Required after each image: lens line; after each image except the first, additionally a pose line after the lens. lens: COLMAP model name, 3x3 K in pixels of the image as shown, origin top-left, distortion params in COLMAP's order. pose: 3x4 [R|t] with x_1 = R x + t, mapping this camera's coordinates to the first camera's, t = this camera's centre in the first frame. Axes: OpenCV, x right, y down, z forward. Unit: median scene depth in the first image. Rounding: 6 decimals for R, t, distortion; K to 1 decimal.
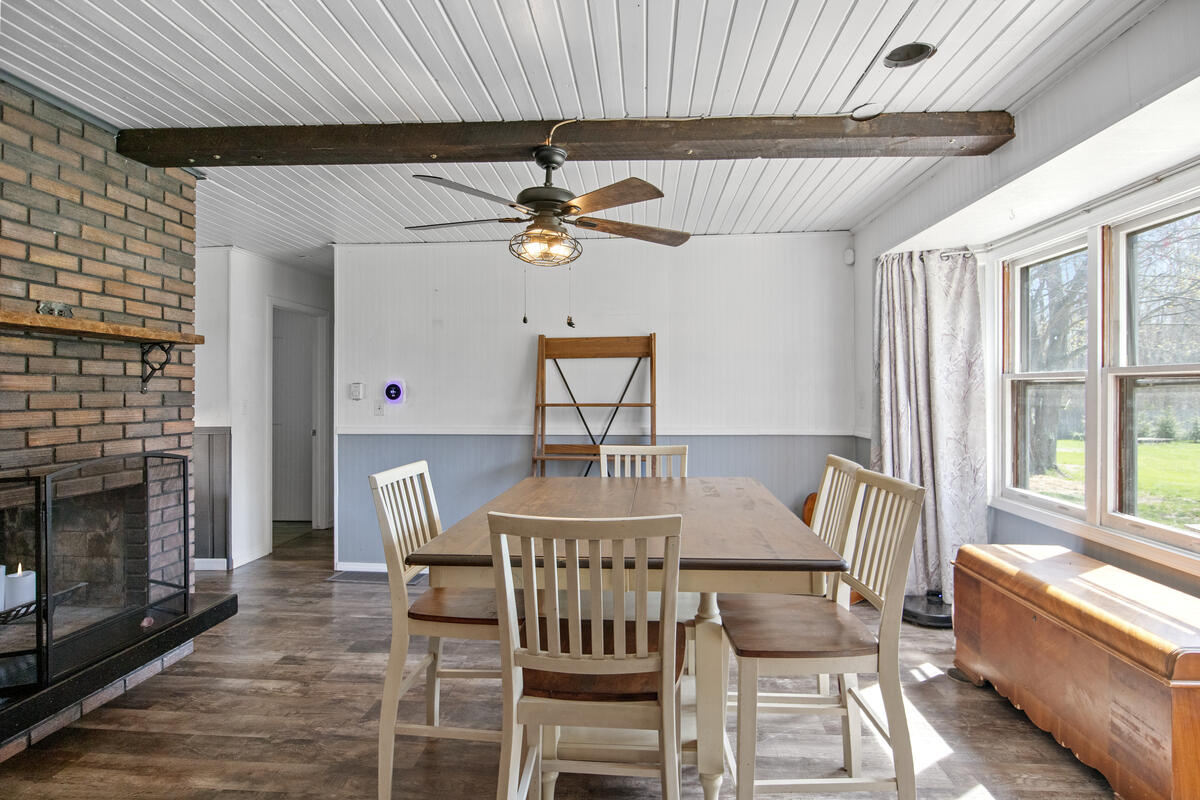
lens RADIAL K [[608.7, 0, 607.4], [0, 608.7, 388.9], [0, 0, 1]] dist [-0.004029, -0.000439]
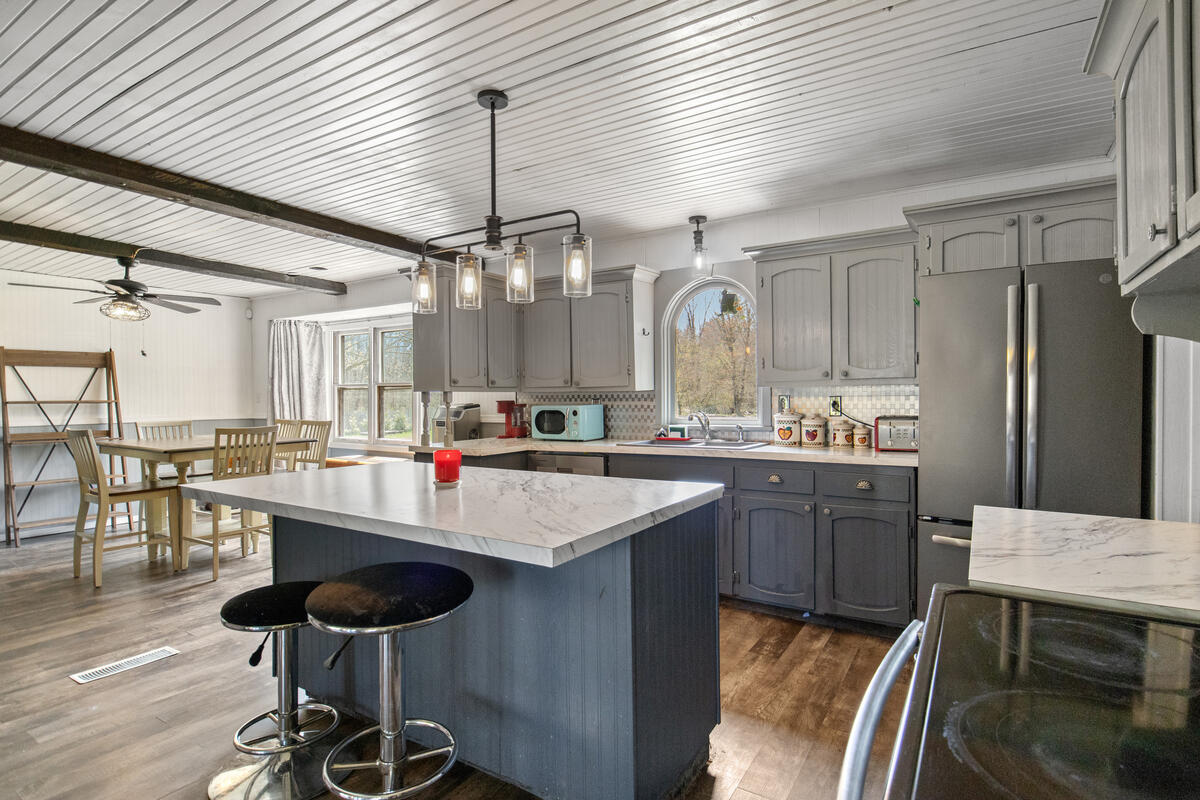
lens RADIAL K [[608.7, 0, 606.2], [0, 608.7, 396.9], [0, 0, 1]] dist [-0.004029, -0.000439]
pose [[0.481128, -0.001404, 0.876649, -0.734180], [0.001536, 0.999999, 0.000758, 0.019153], [-0.876649, 0.000982, 0.481129, -0.835252]]
